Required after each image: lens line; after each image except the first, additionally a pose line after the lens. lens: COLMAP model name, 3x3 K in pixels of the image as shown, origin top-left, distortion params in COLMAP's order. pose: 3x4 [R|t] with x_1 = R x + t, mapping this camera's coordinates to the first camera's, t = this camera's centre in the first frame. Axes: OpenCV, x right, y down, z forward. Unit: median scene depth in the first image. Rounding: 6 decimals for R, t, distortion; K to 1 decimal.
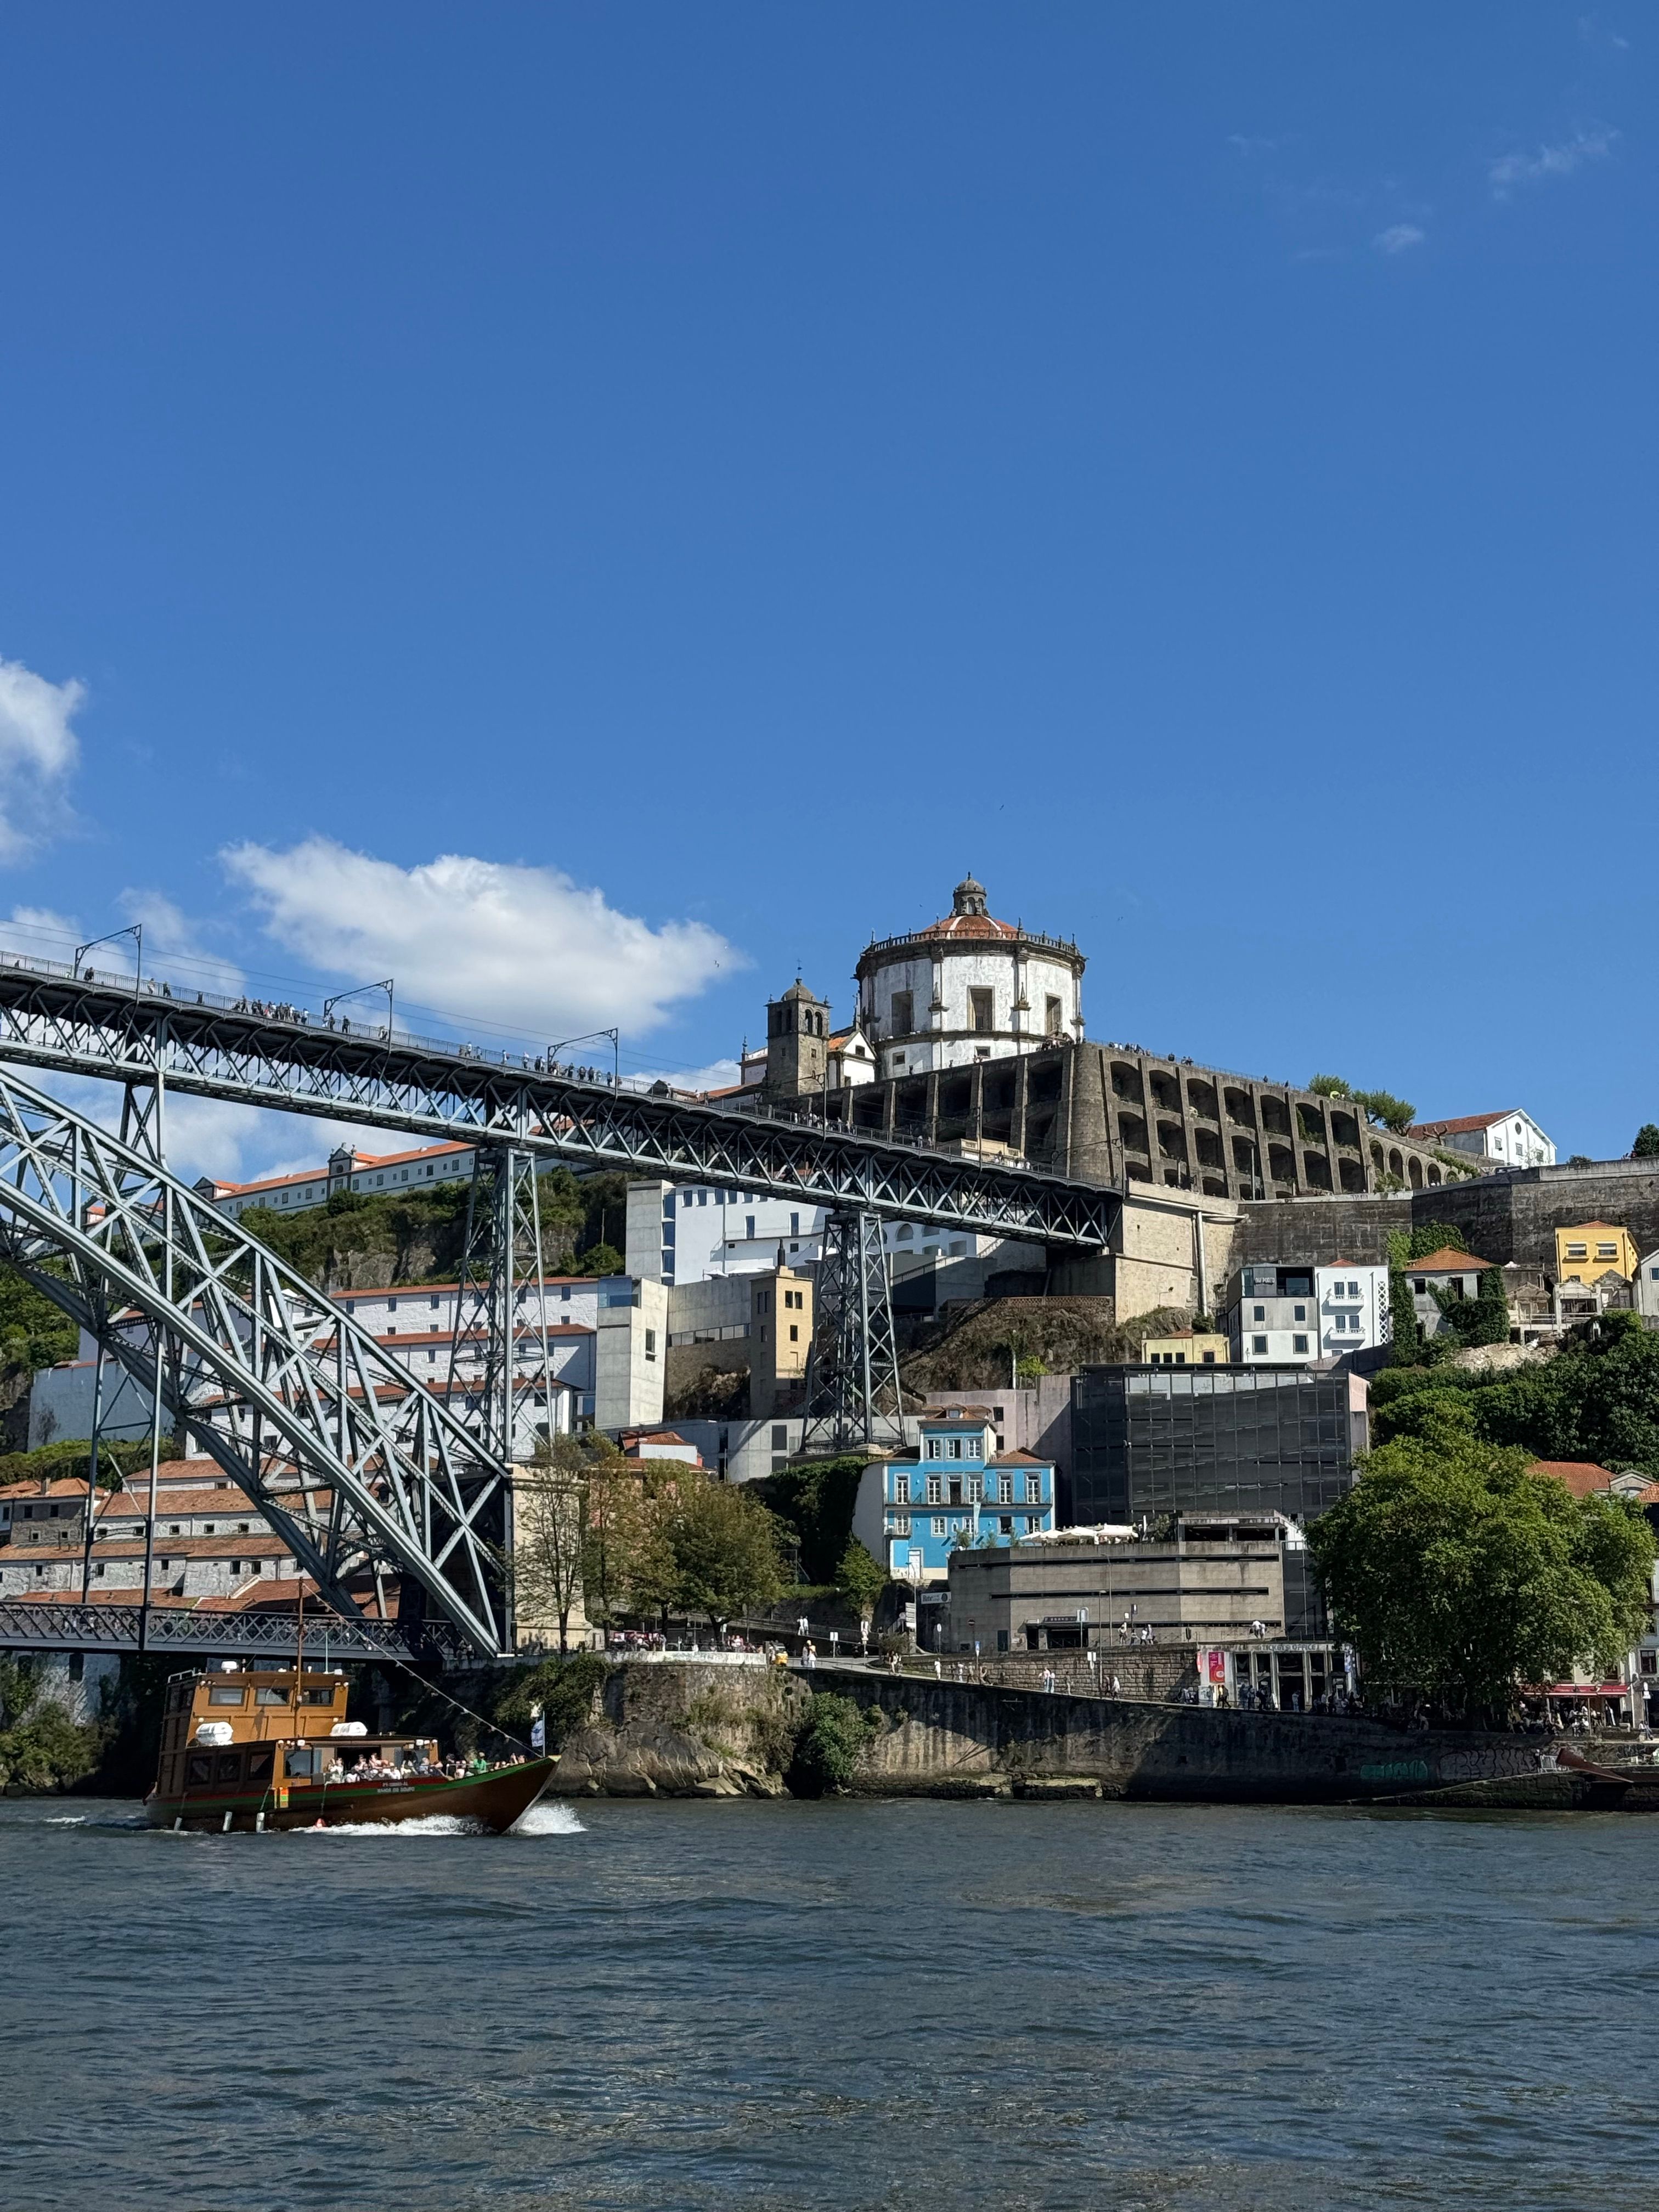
lens RADIAL K [[3009.3, 0, 823.0], [0, 3009.3, 1107.0], [0, 0, 1]] dist [0.026203, 0.000000]
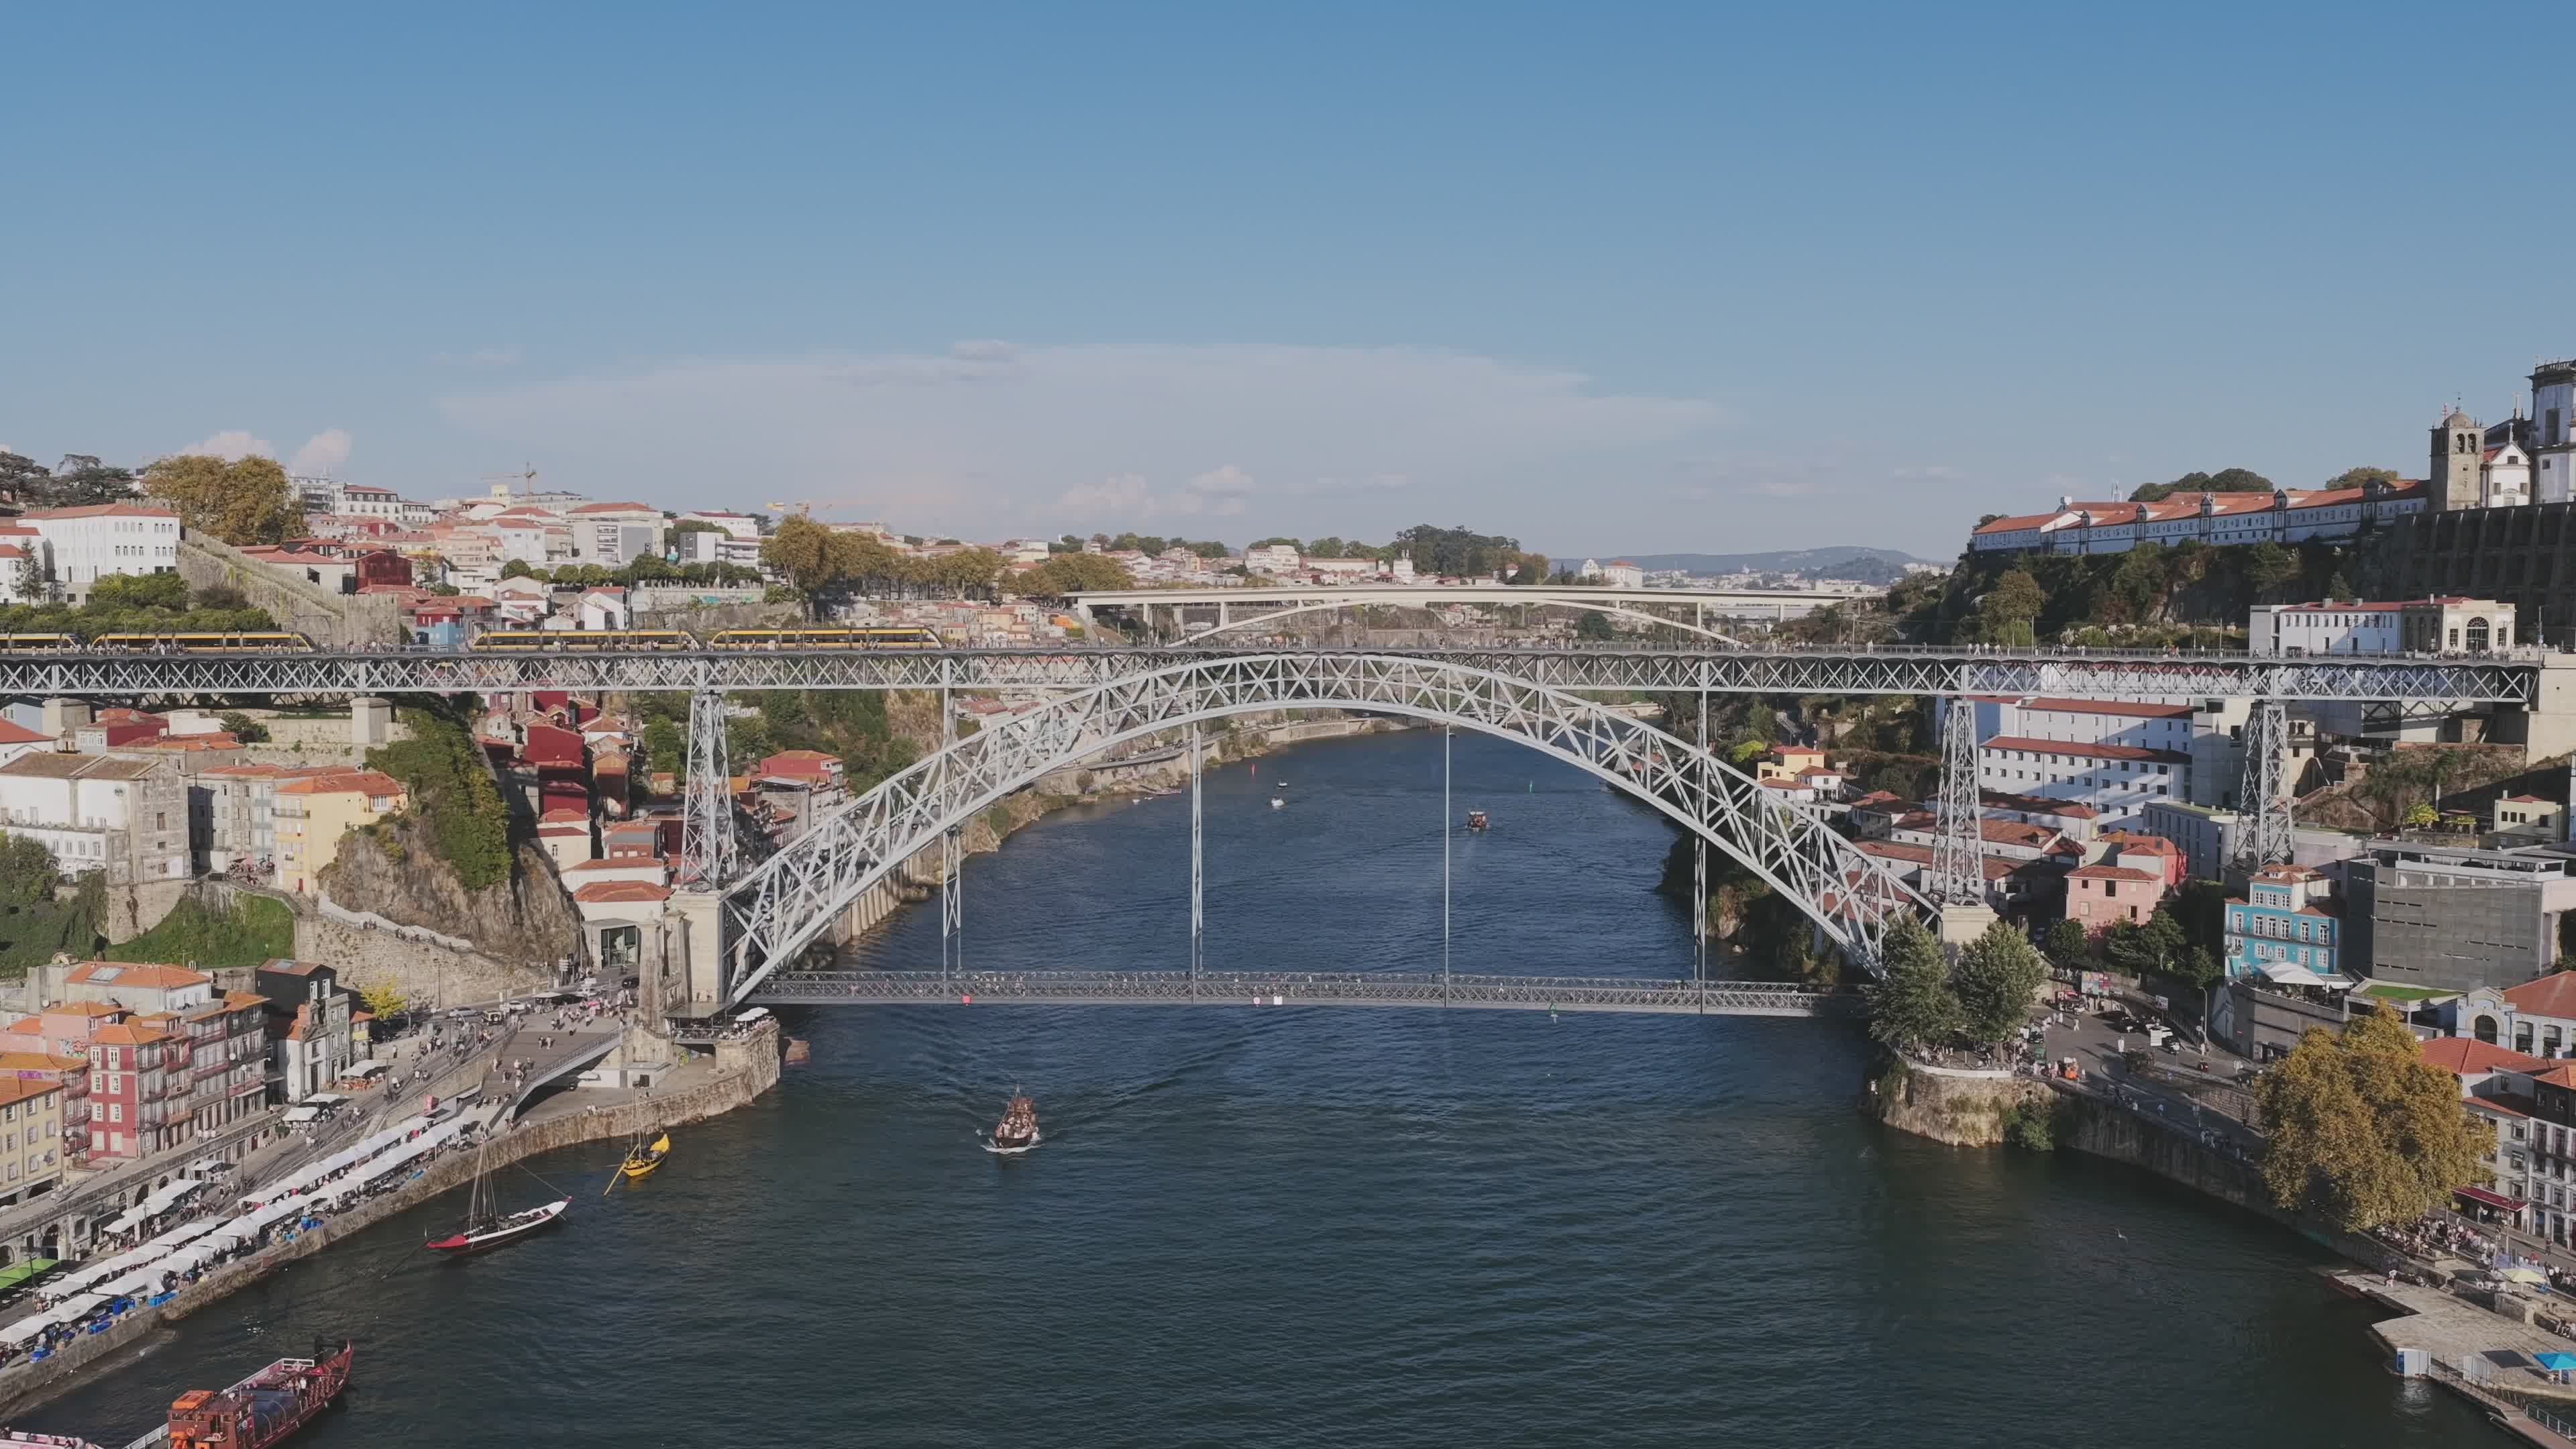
lens RADIAL K [[2209.8, 0, 1285.2], [0, 2209.8, 730.1], [0, 0, 1]] dist [-0.012392, 0.054466]
pose [[0.692070, 0.040565, -0.720690, 0.372426], [0.153172, 0.967429, 0.201542, -0.197182], [0.705392, -0.249871, 0.663315, -0.023784]]
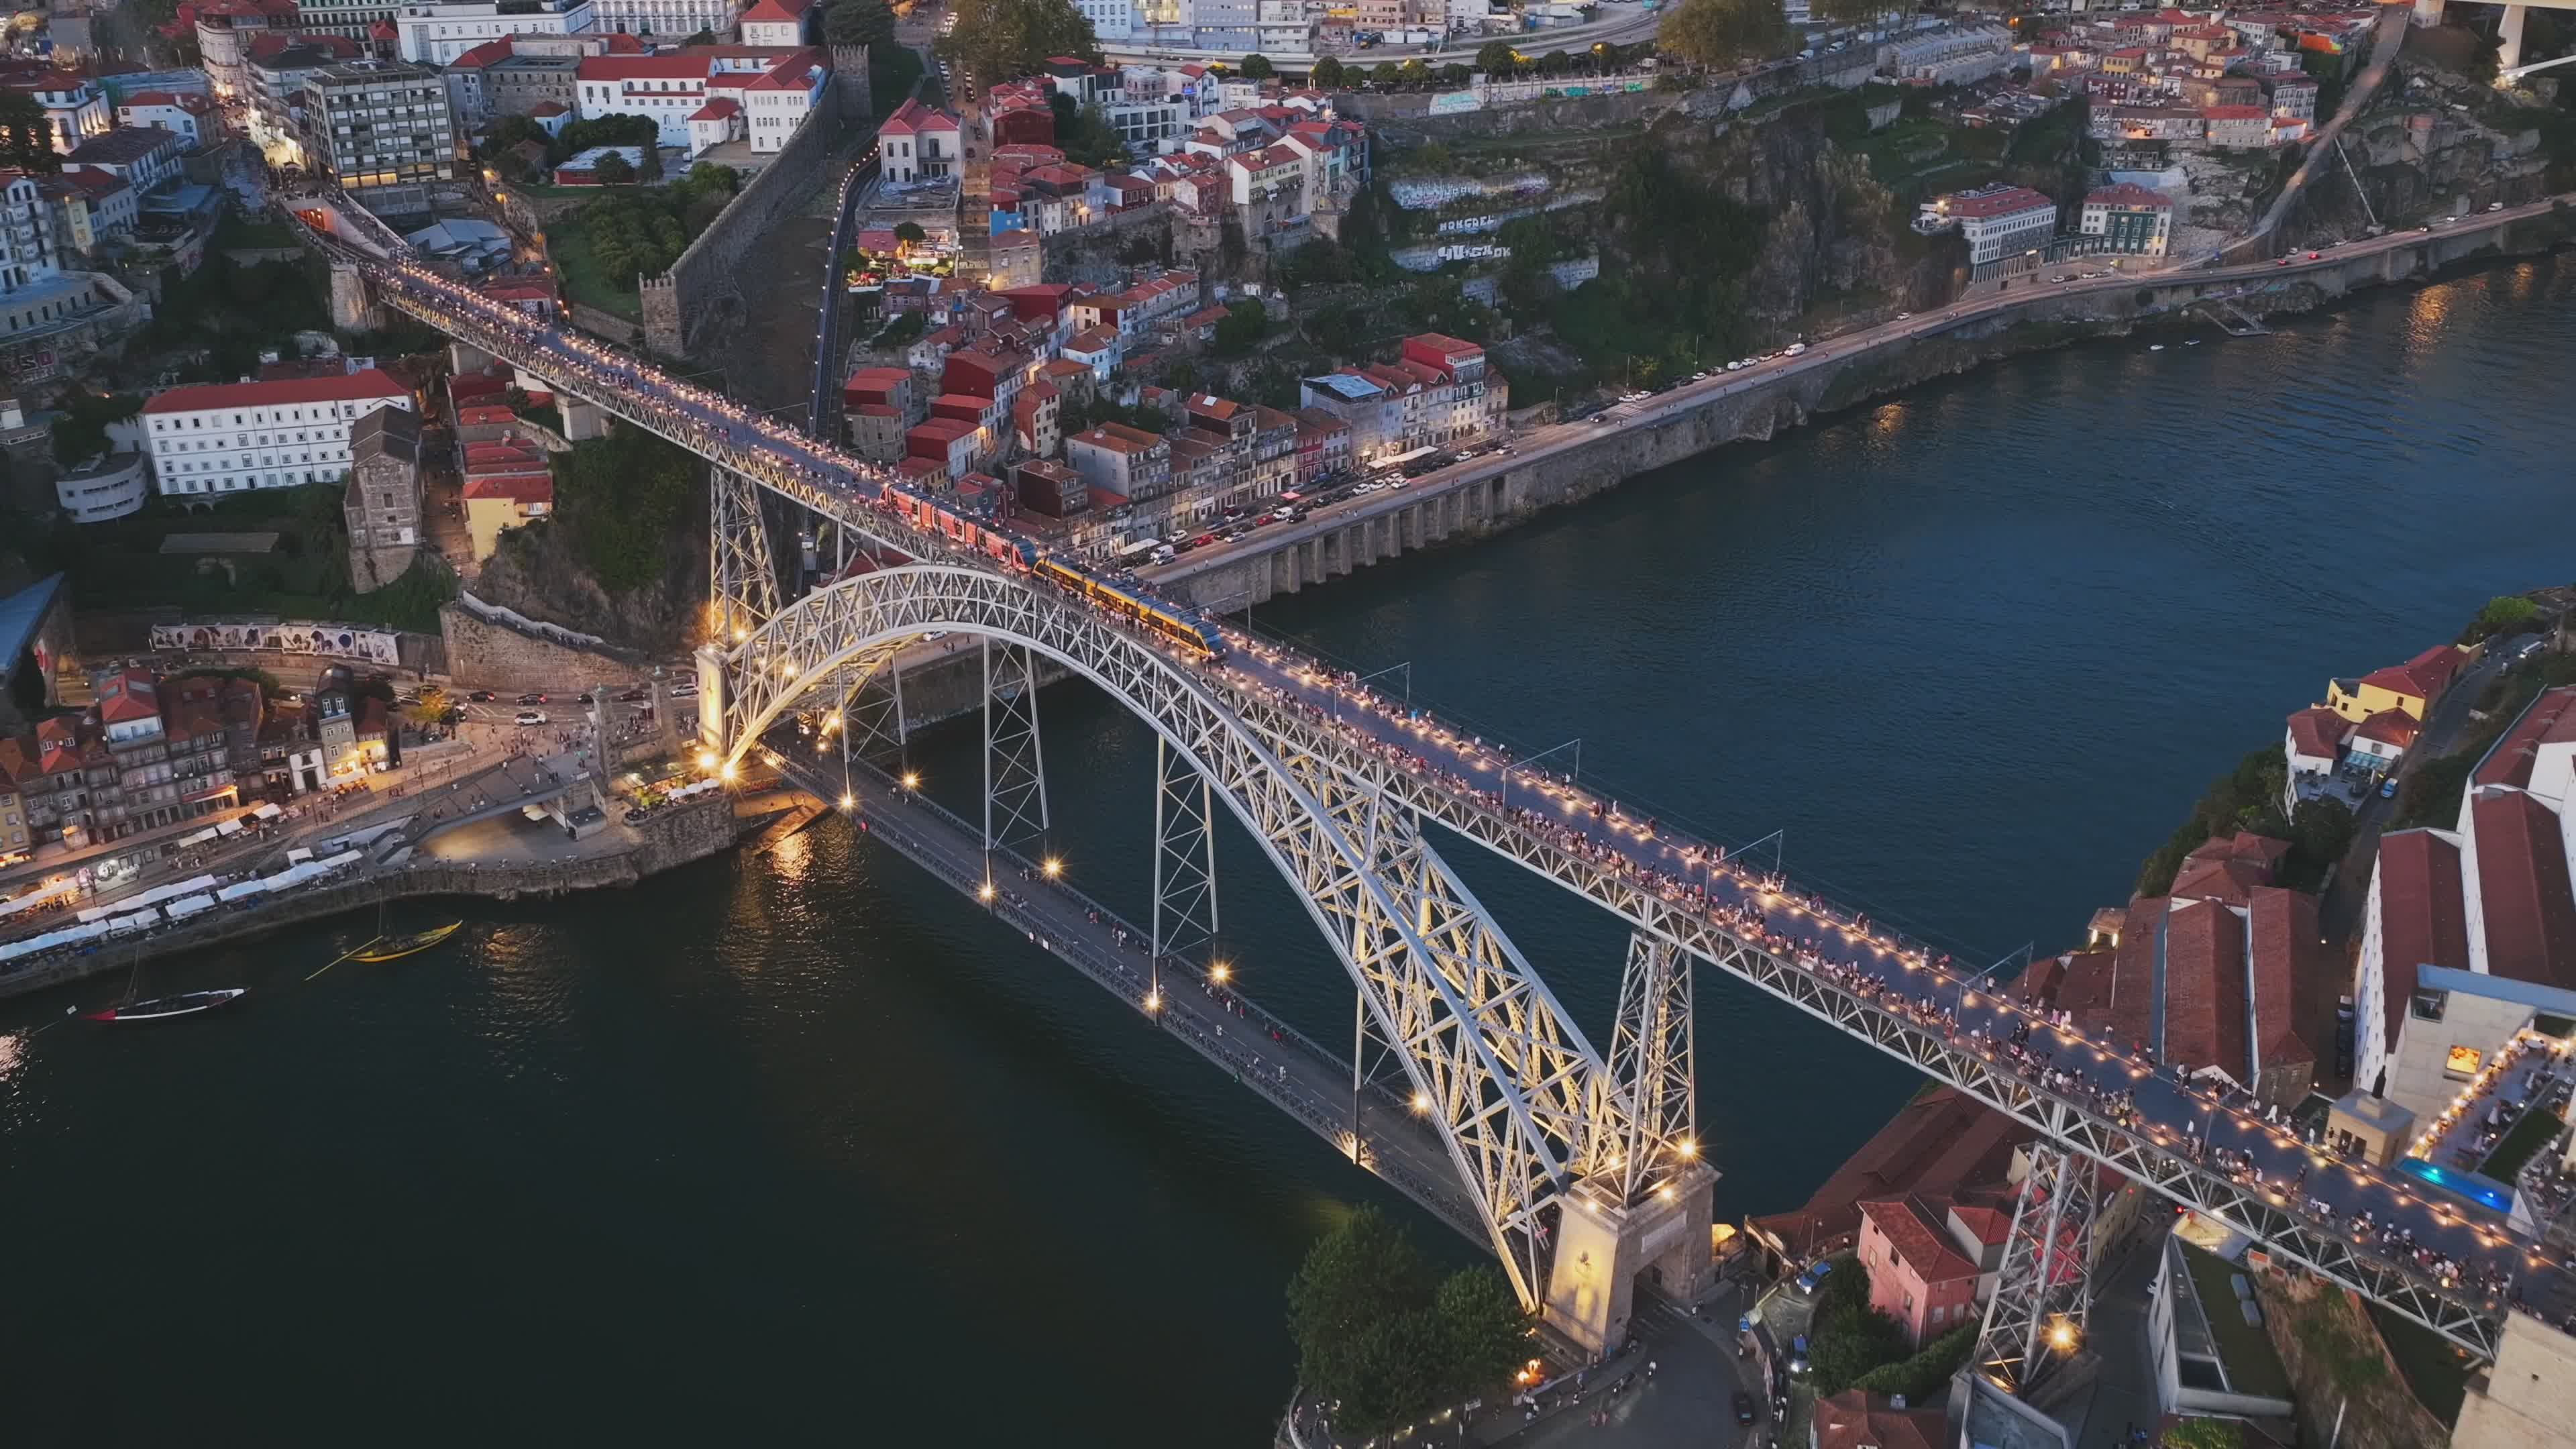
lens RADIAL K [[2209.8, 0, 1288.0], [0, 2209.8, 719.5], [0, 0, 1]] dist [-0.012392, 0.054466]
pose [[-0.032963, 0.415887, -0.908819, 0.429792], [0.212909, 0.891363, 0.400177, -0.292605], [0.976516, -0.180305, -0.117929, 0.761722]]
